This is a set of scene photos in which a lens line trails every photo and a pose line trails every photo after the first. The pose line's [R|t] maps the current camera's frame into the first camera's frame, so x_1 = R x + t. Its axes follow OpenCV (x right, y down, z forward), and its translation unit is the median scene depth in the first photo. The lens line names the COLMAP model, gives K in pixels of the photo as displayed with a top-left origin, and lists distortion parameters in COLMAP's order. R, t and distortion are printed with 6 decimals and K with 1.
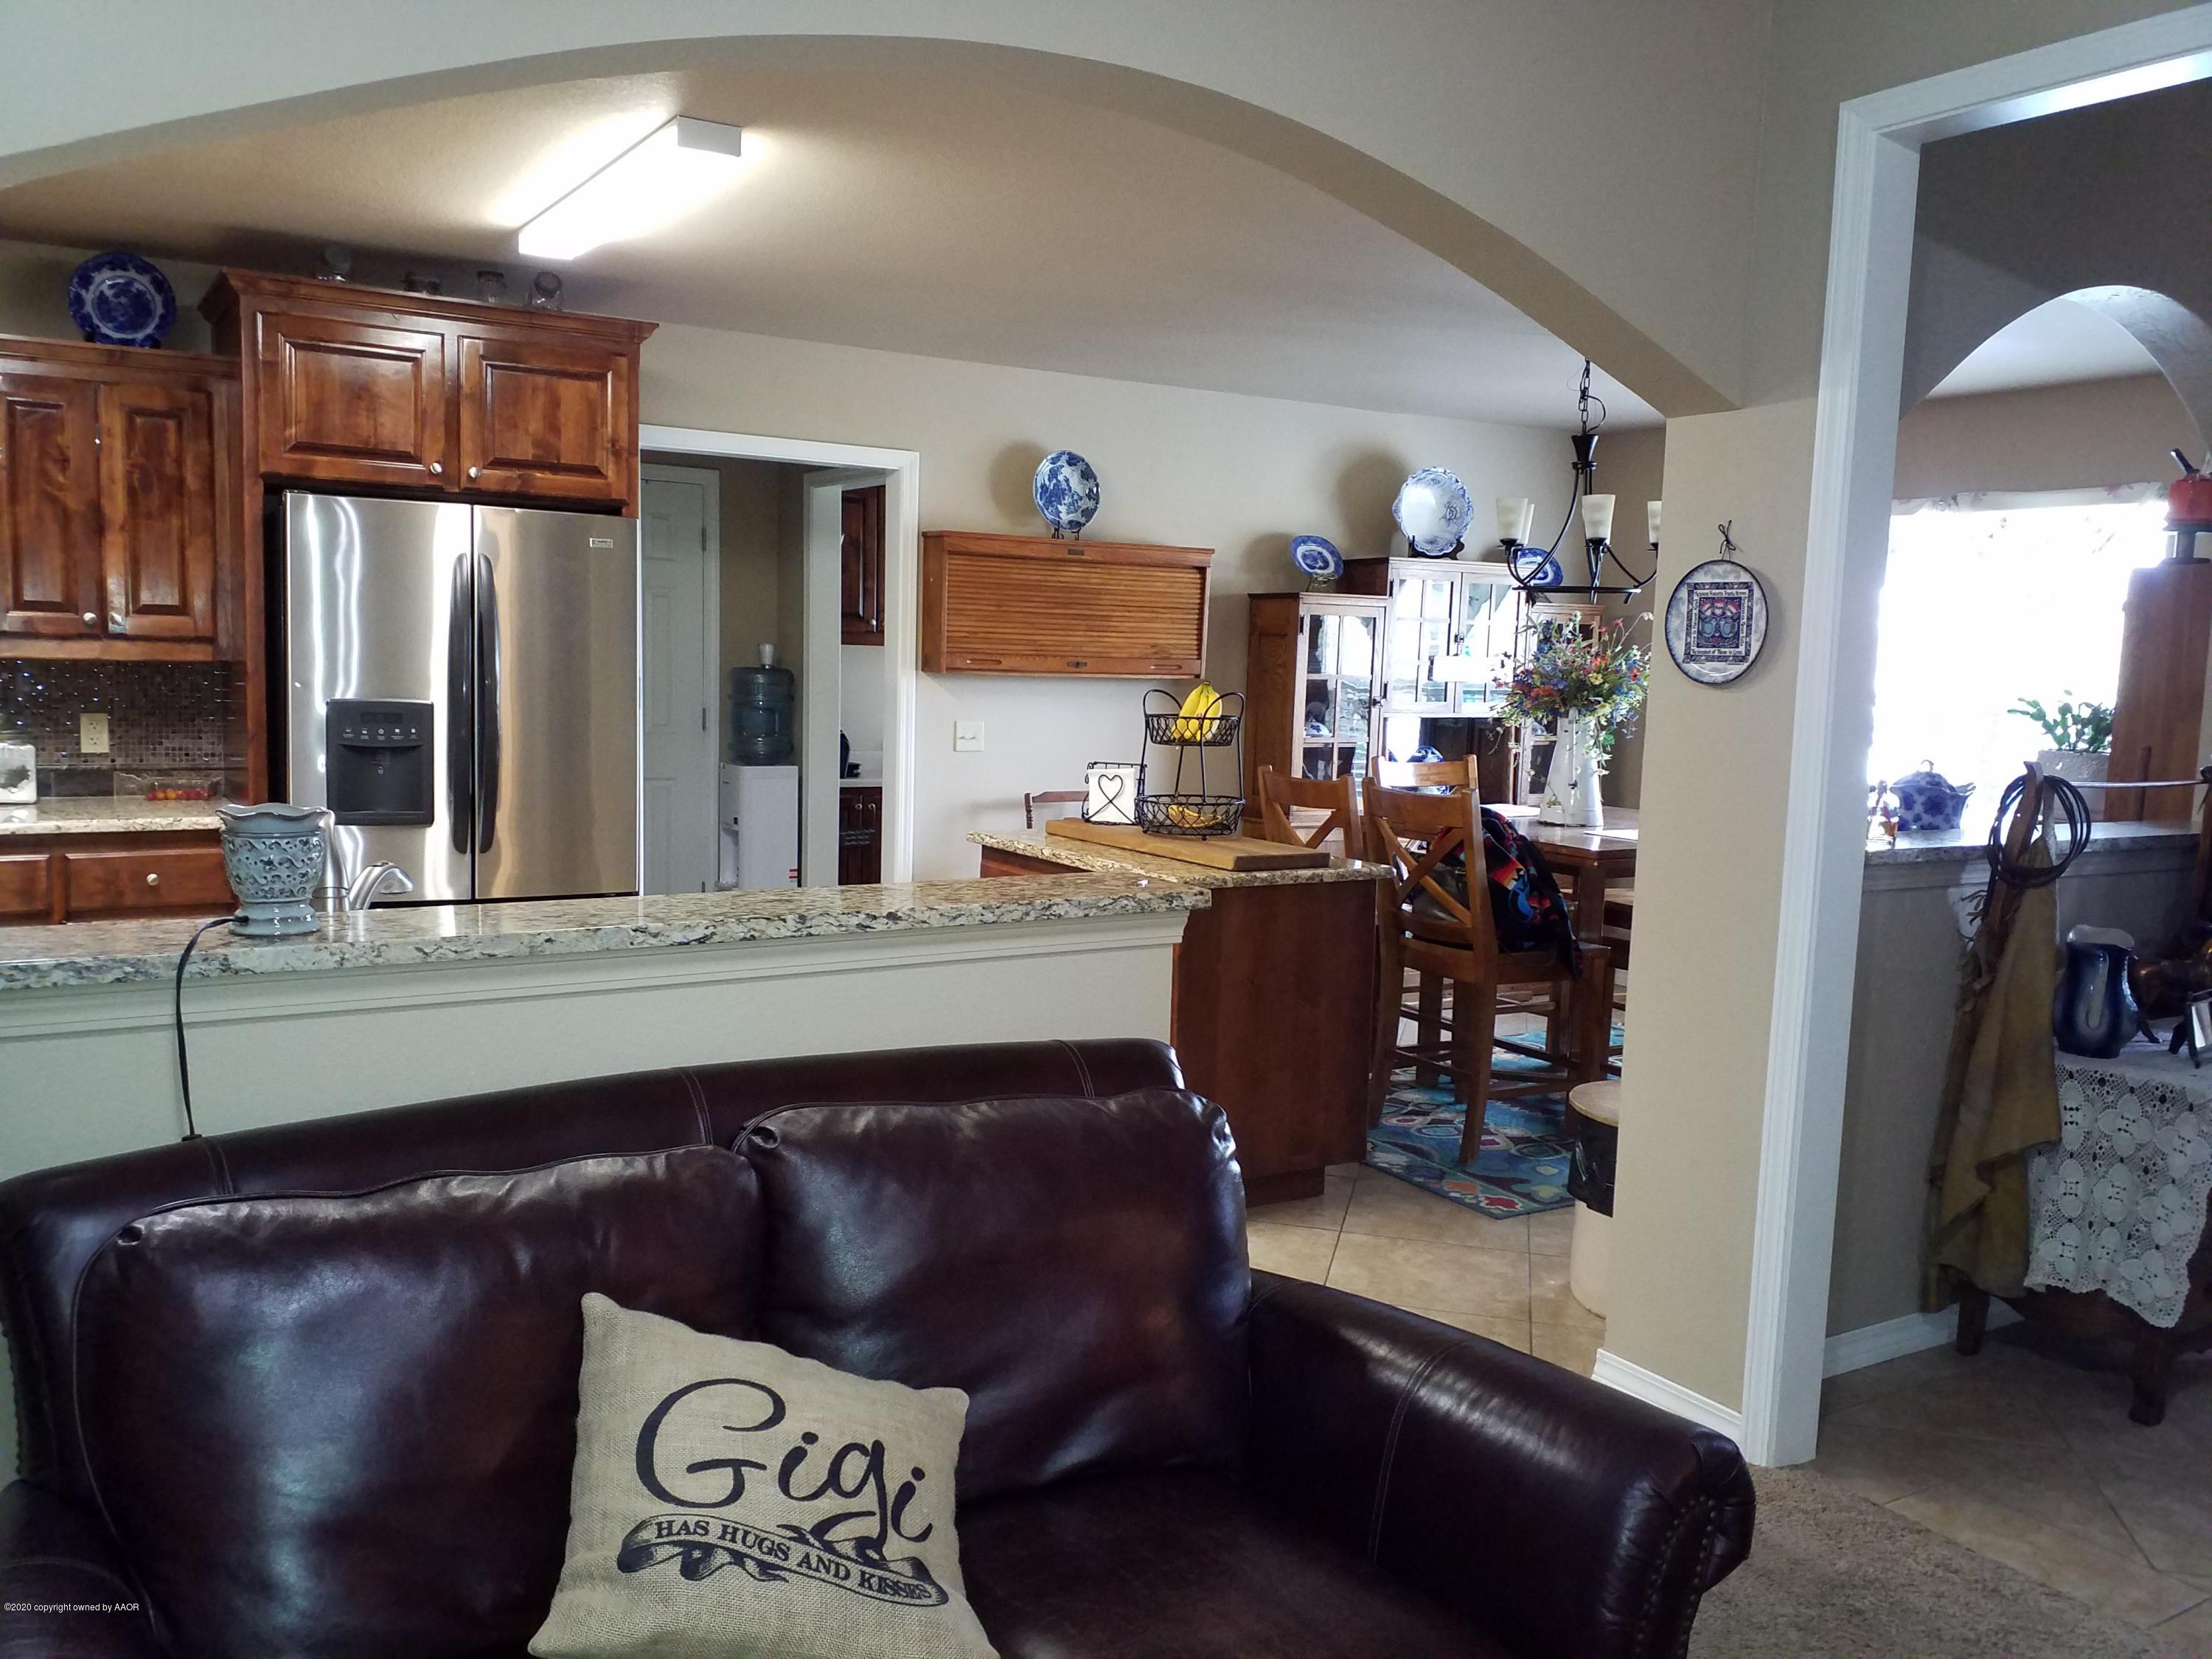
lens RADIAL K [[1724.9, 0, 1106.0], [0, 1724.9, 829.5], [0, 0, 1]] dist [0.003251, -0.002888]
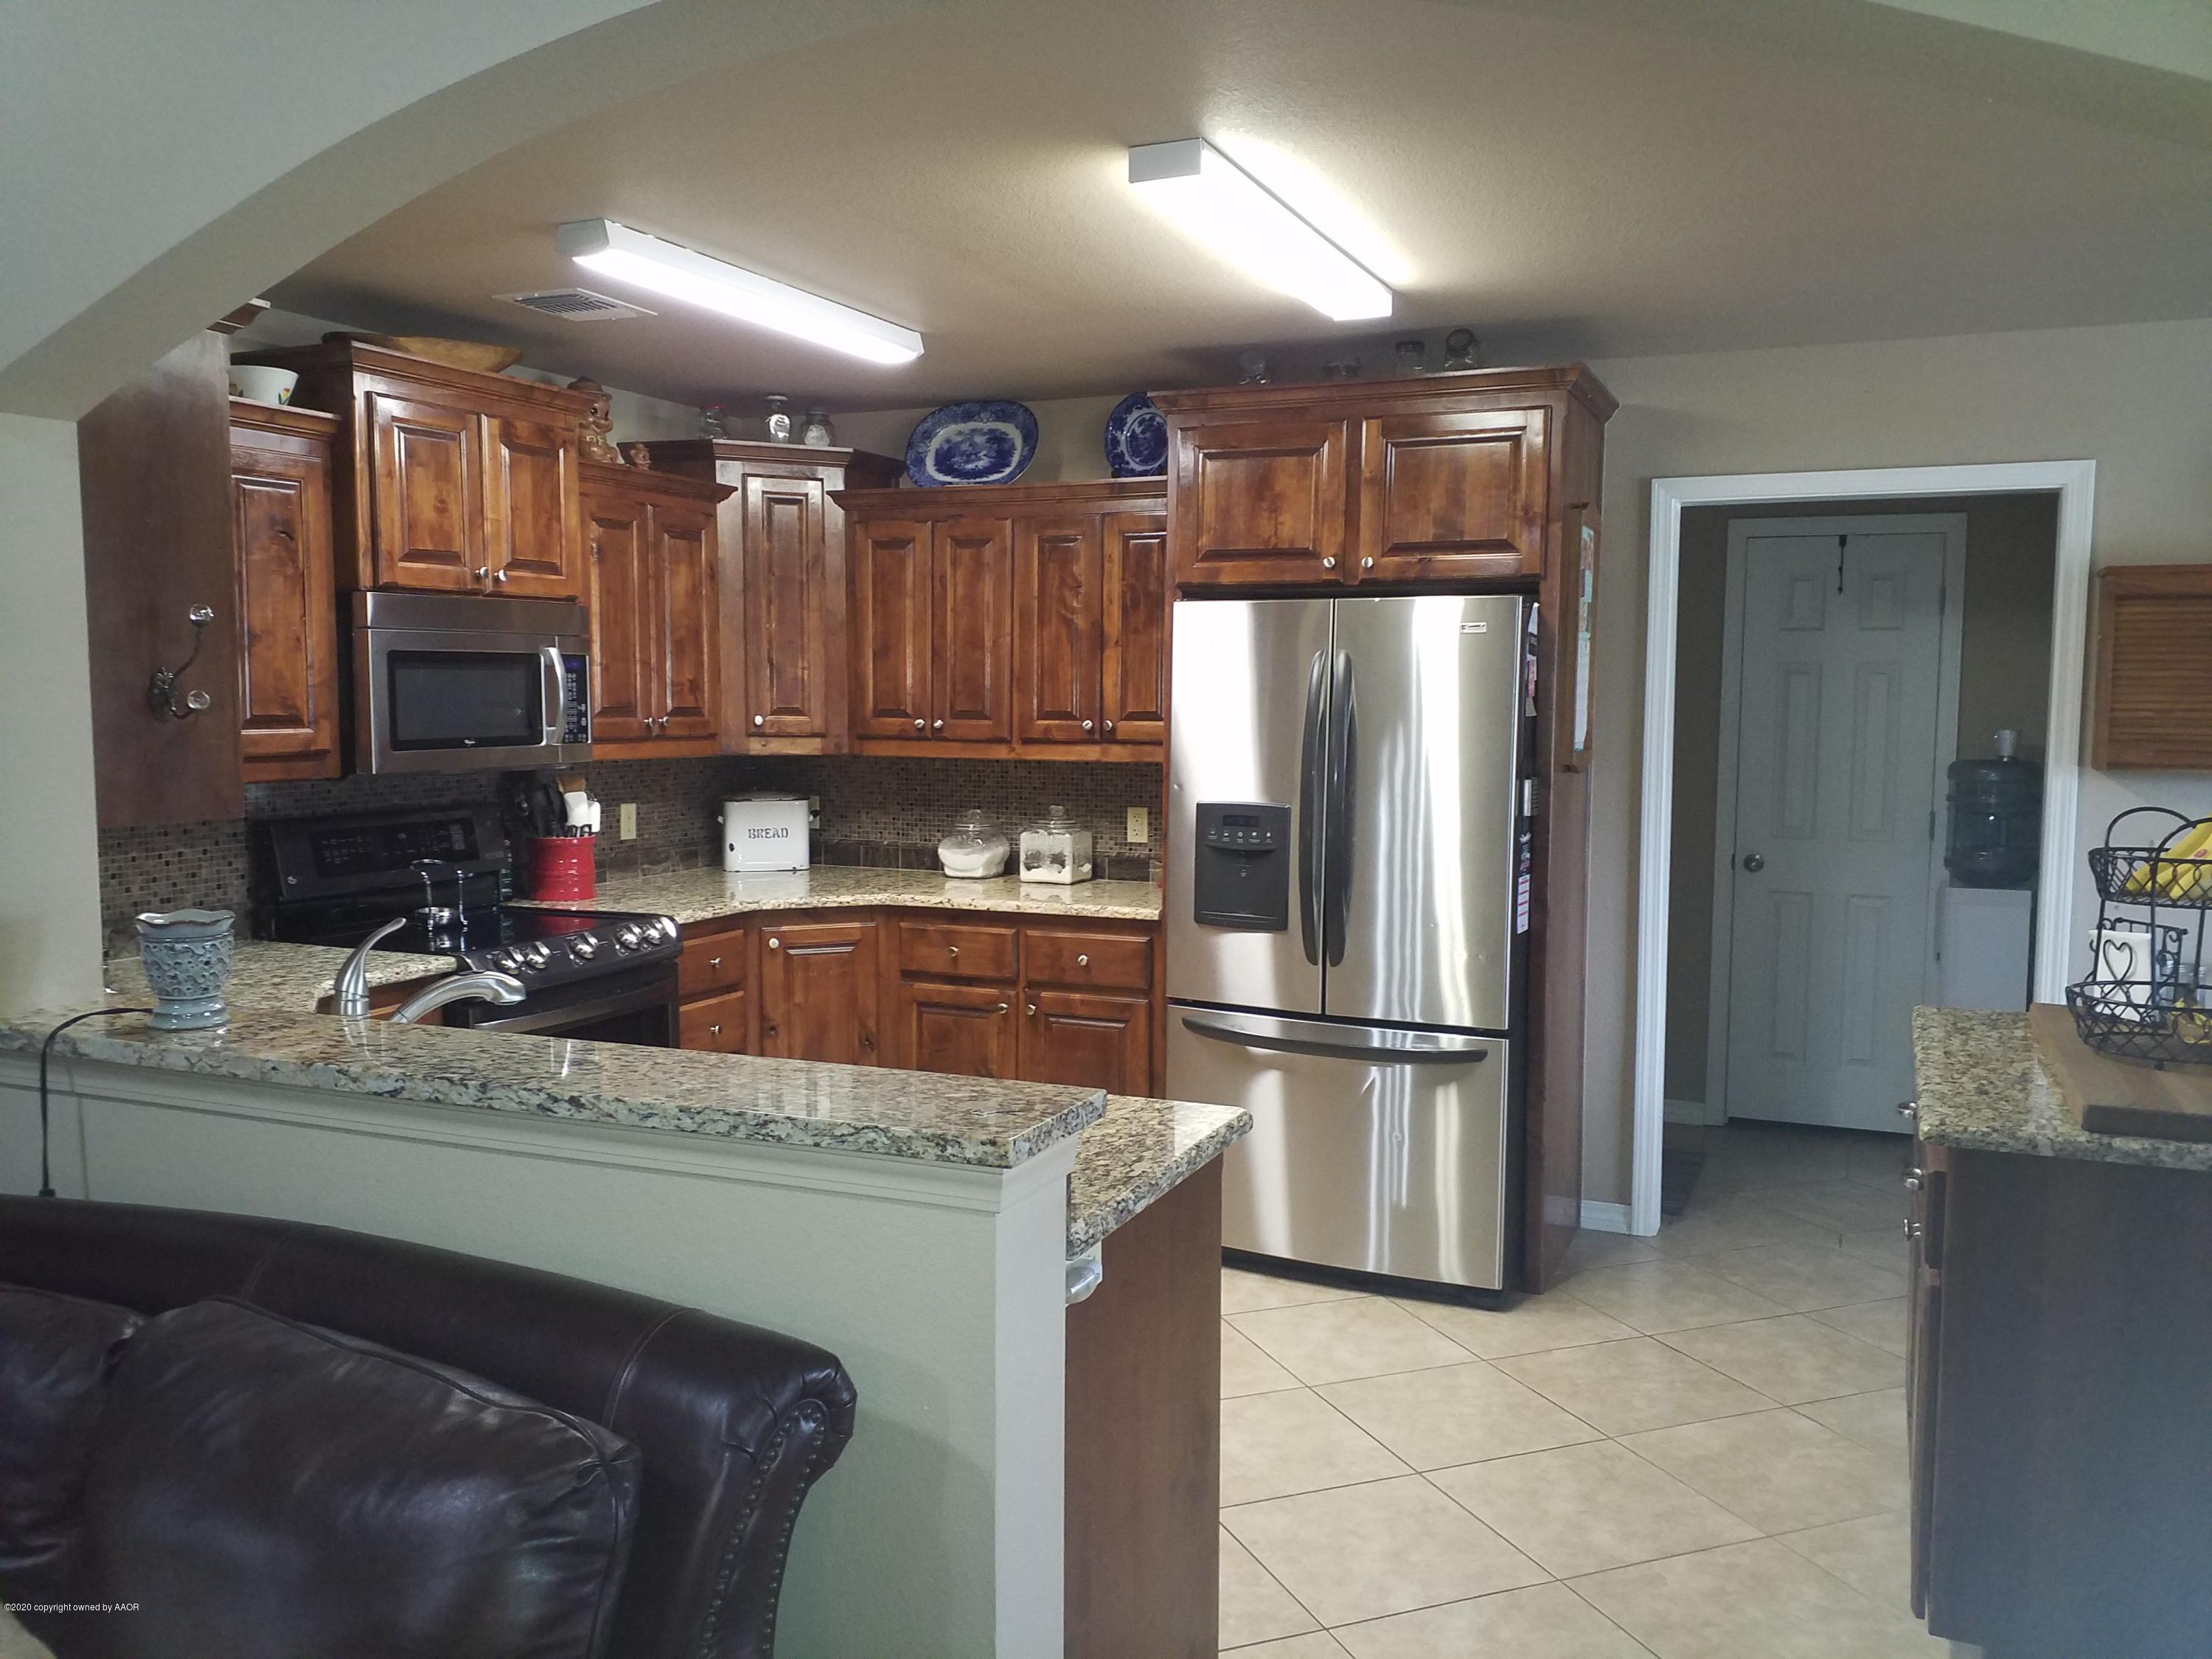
lens RADIAL K [[1721.8, 0, 1176.4], [0, 1721.8, 875.2], [0, 0, 1]] dist [0.164117, -0.341982]
pose [[0.567704, 0.057485, -0.821223, 0.382654], [-0.073992, 0.997085, 0.018645, -0.049935], [0.819901, 0.050179, 0.570303, 0.410266]]
